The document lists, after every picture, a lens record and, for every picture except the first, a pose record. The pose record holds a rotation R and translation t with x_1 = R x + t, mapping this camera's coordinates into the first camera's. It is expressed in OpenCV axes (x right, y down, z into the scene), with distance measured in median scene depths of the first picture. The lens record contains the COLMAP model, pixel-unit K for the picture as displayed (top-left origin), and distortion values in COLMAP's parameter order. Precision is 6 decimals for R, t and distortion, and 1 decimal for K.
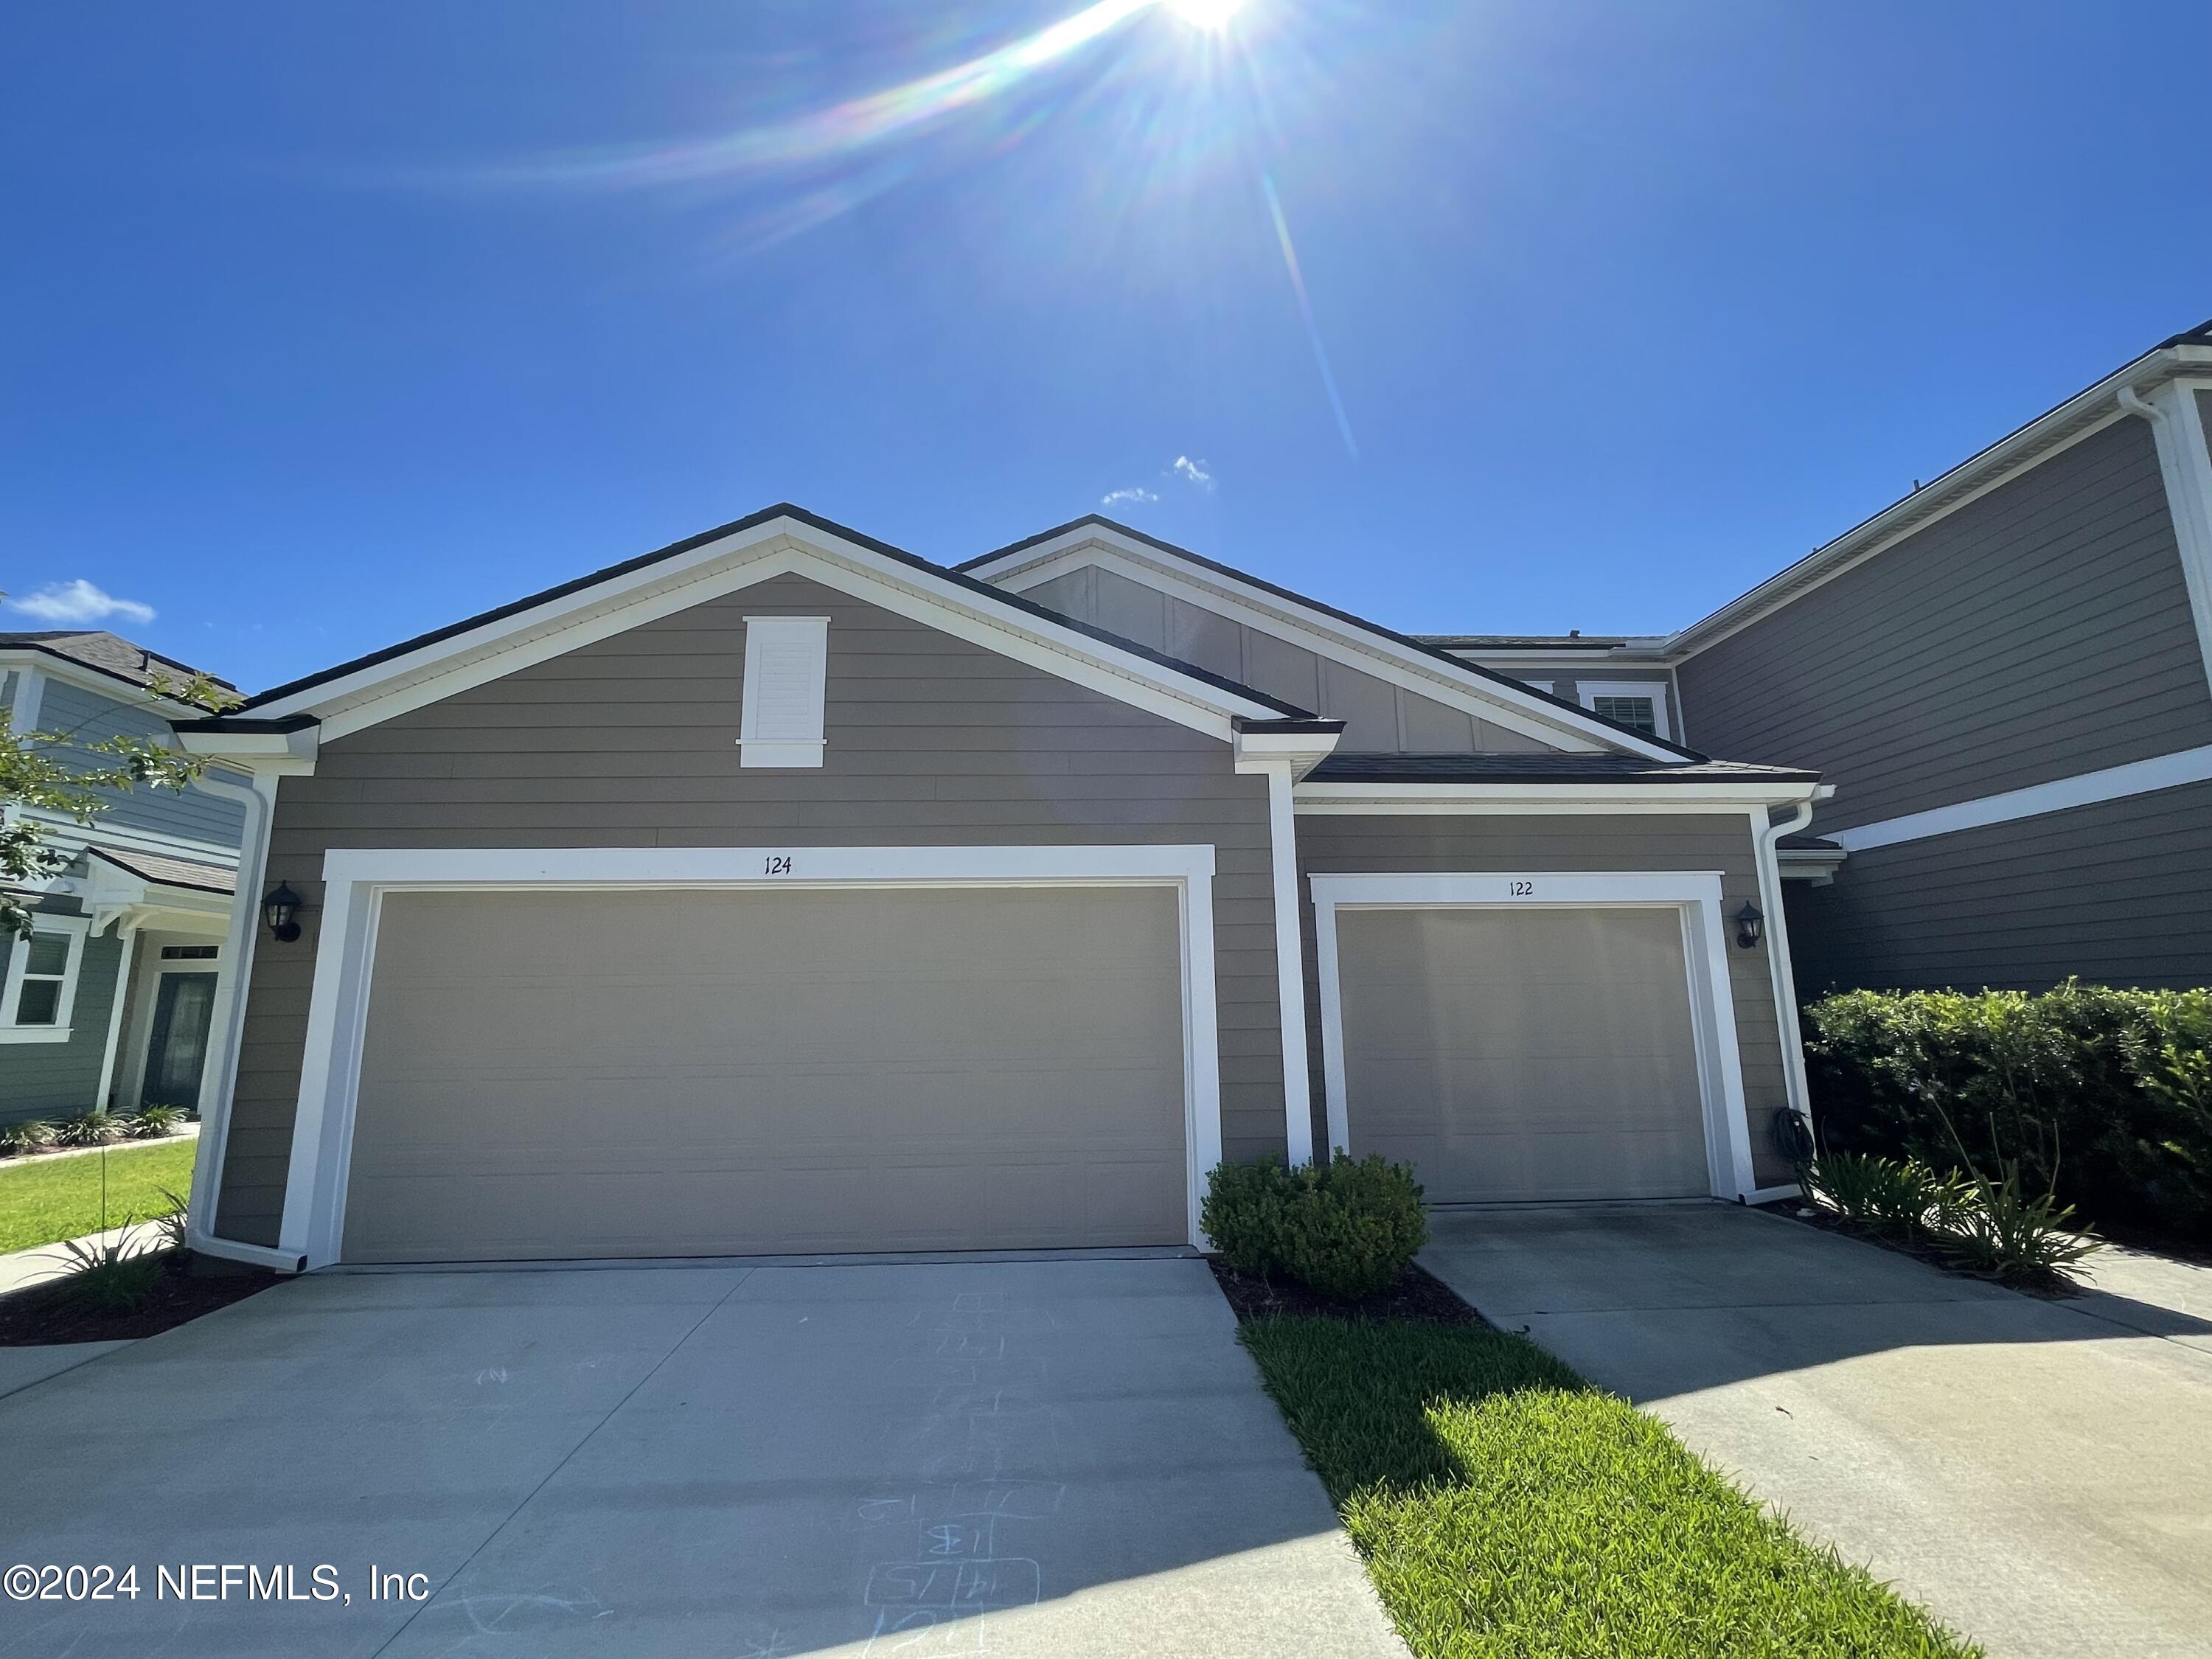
lens RADIAL K [[987.2, 0, 1102.1], [0, 987.2, 830.2], [0, 0, 1]] dist [-0.004585, 0.002247]
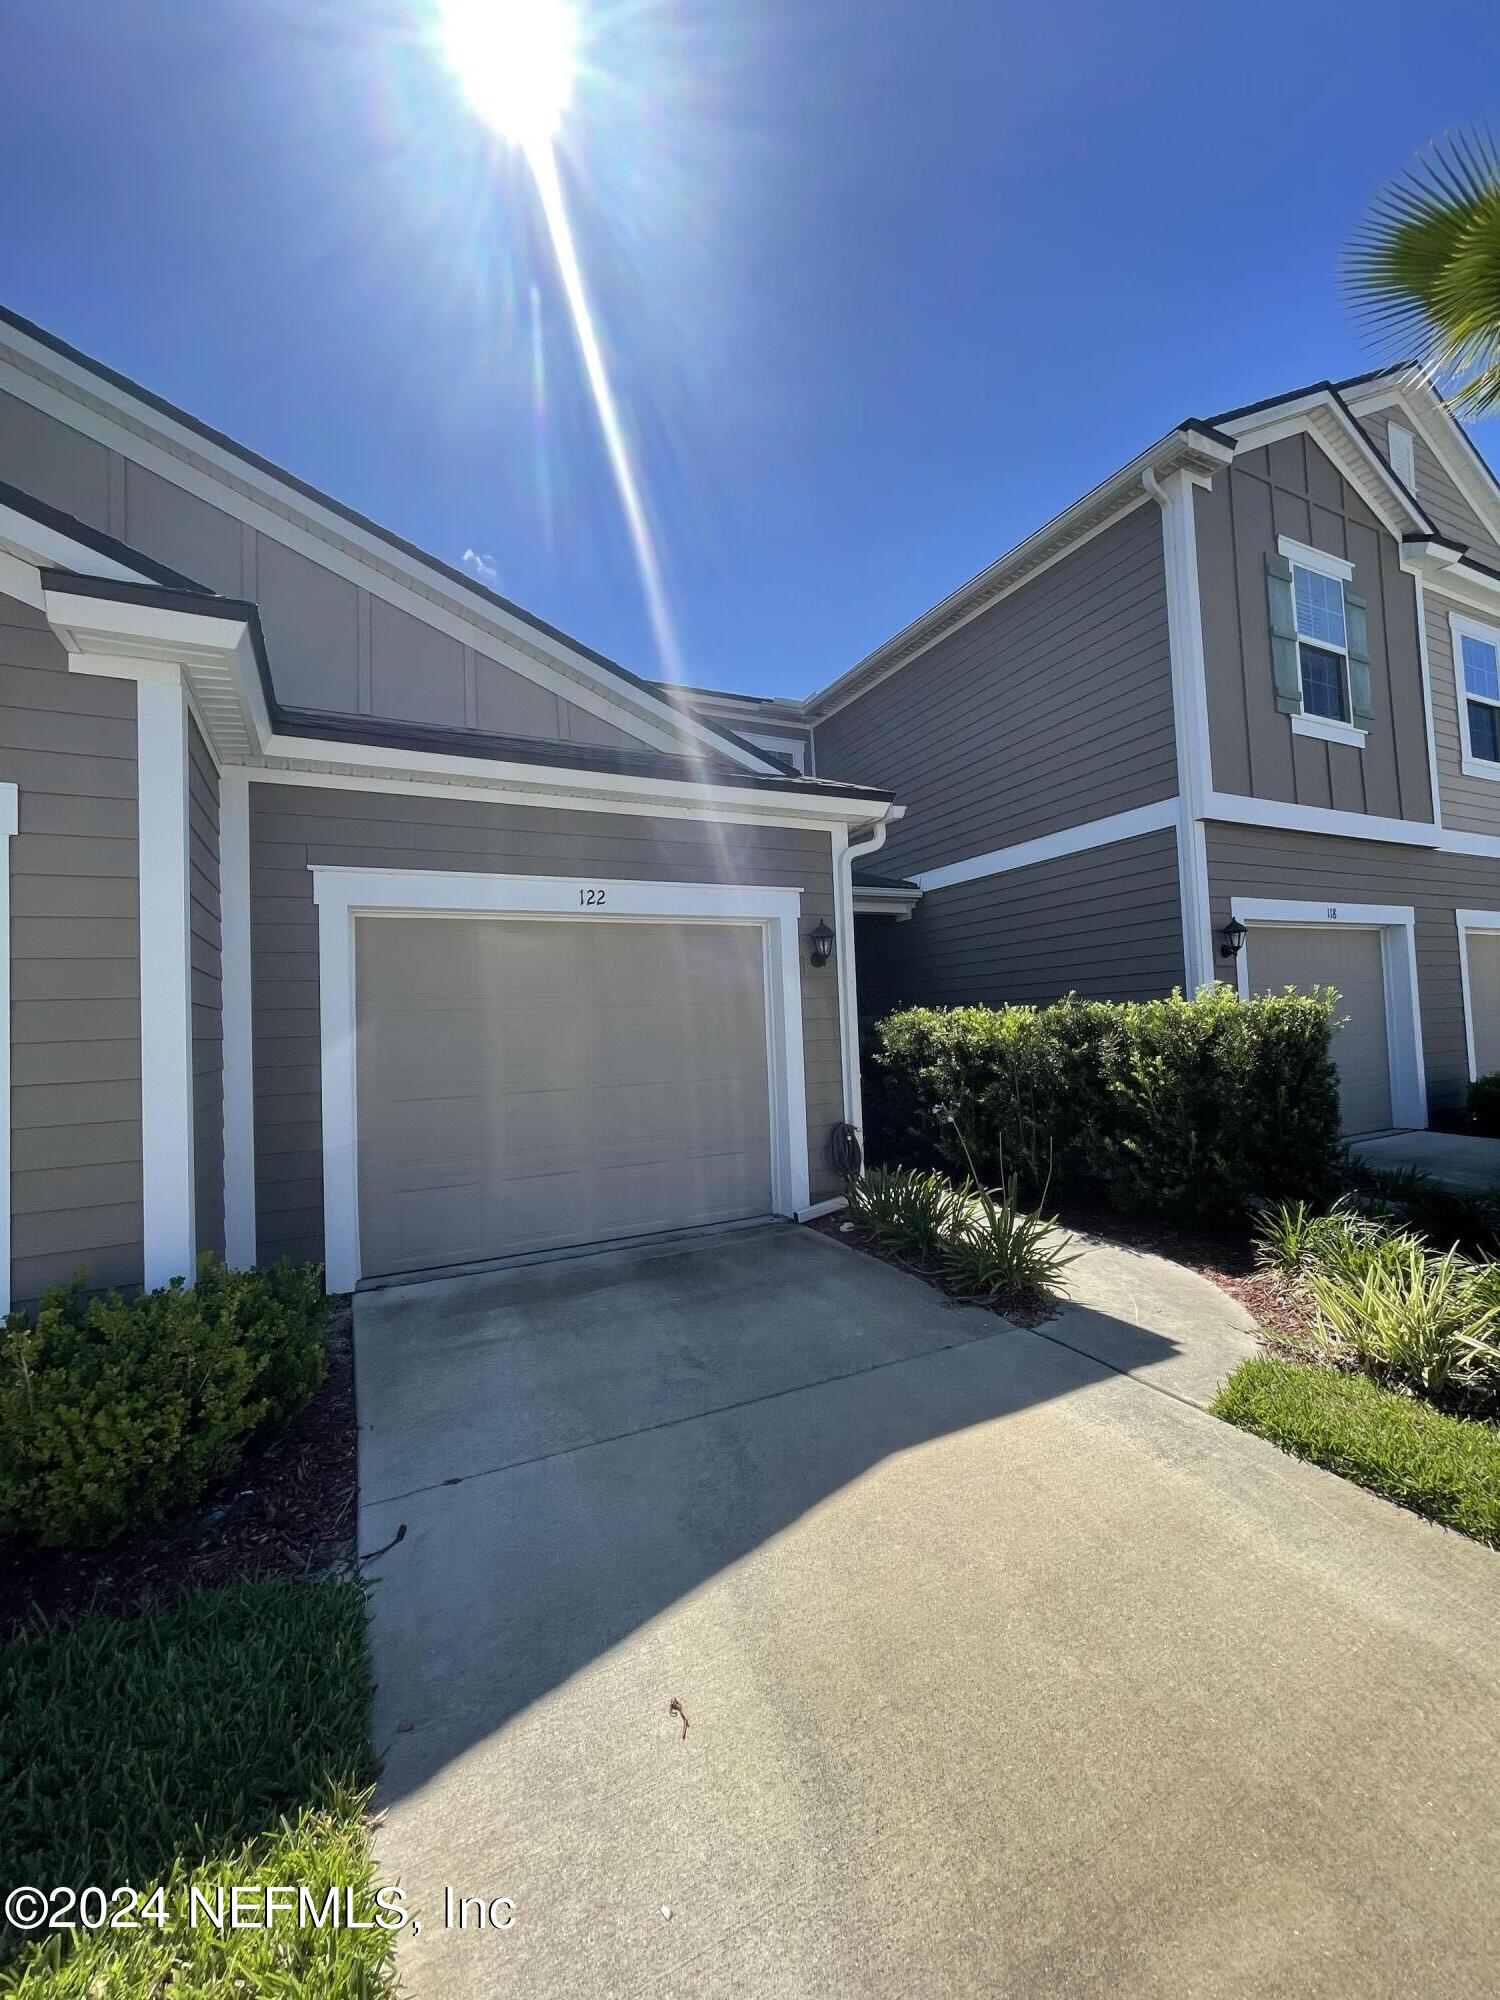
lens RADIAL K [[800.6, 0, 747.1], [0, 800.6, 994.1], [0, 0, 1]] dist [-0.000006, -0.000165]
pose [[0.915770, -0.009359, 0.401594, 0.276573], [-0.043948, 0.991393, 0.123320, 0.053043], [-0.399292, -0.130582, 0.907477, 0.309717]]
